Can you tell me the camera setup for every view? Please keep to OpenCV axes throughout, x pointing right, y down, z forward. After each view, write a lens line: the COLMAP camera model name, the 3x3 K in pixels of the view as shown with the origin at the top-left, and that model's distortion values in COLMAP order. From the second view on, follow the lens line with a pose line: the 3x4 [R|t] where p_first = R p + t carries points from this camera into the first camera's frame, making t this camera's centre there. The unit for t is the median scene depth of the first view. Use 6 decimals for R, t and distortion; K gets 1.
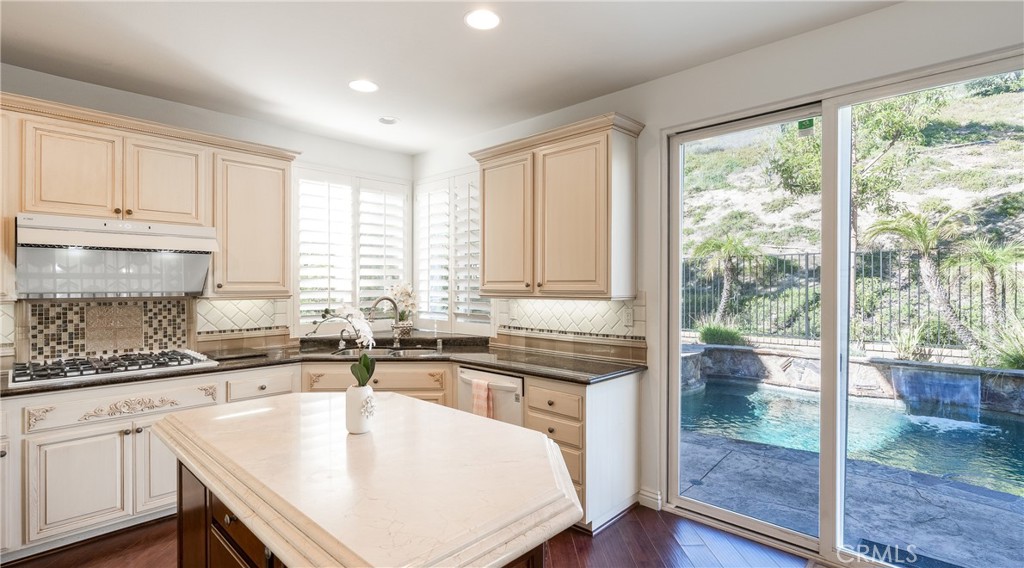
lens RADIAL K [[472.4, 0, 512.9], [0, 472.4, 286.9], [0, 0, 1]] dist [-0.007002, 0.003460]
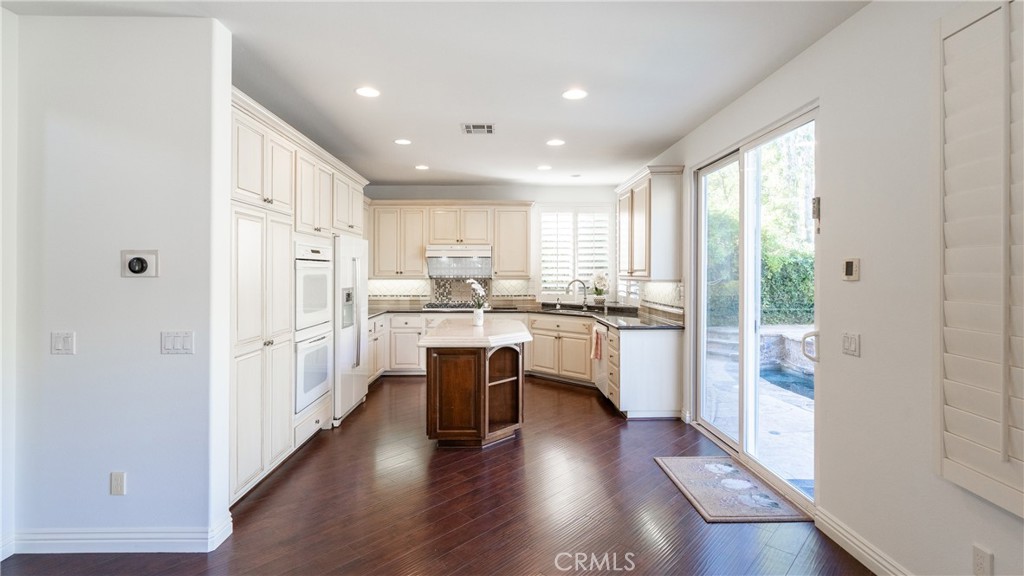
lens RADIAL K [[472.4, 0, 505.2], [0, 472.4, 271.2], [0, 0, 1]] dist [-0.007002, 0.003460]
pose [[0.699312, -0.000817, -0.714816, 0.871073], [-0.004852, 0.999971, -0.005890, 0.002944], [0.714800, 0.007588, 0.699287, -0.410363]]
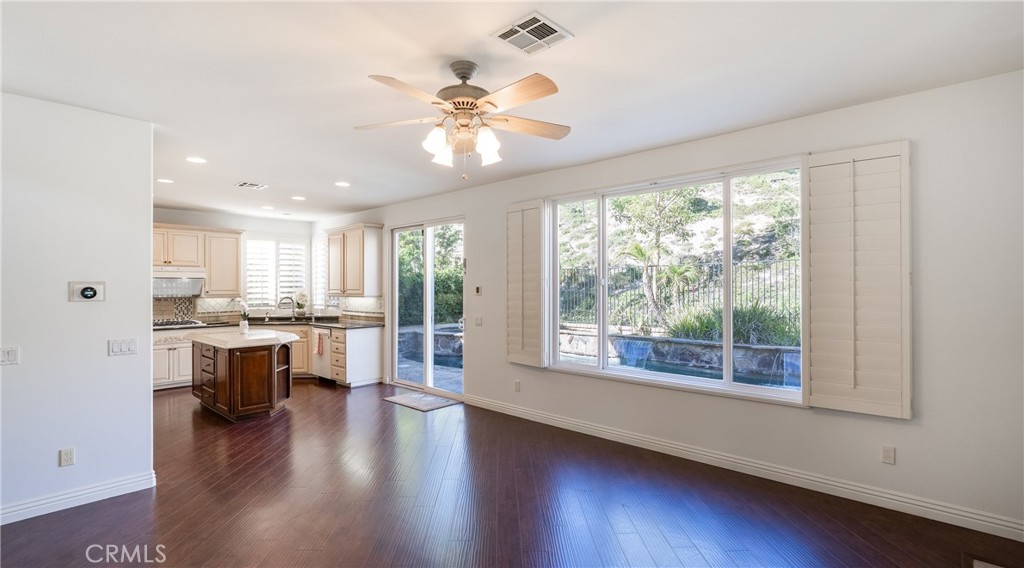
lens RADIAL K [[472.4, 0, 511.6], [0, 472.4, 286.2], [0, 0, 1]] dist [-0.007002, 0.003460]
pose [[0.999990, -0.003993, 0.001854, 0.846210], [0.004003, 0.999980, -0.004995, -0.012558], [-0.001834, 0.005002, 0.999986, -1.283944]]
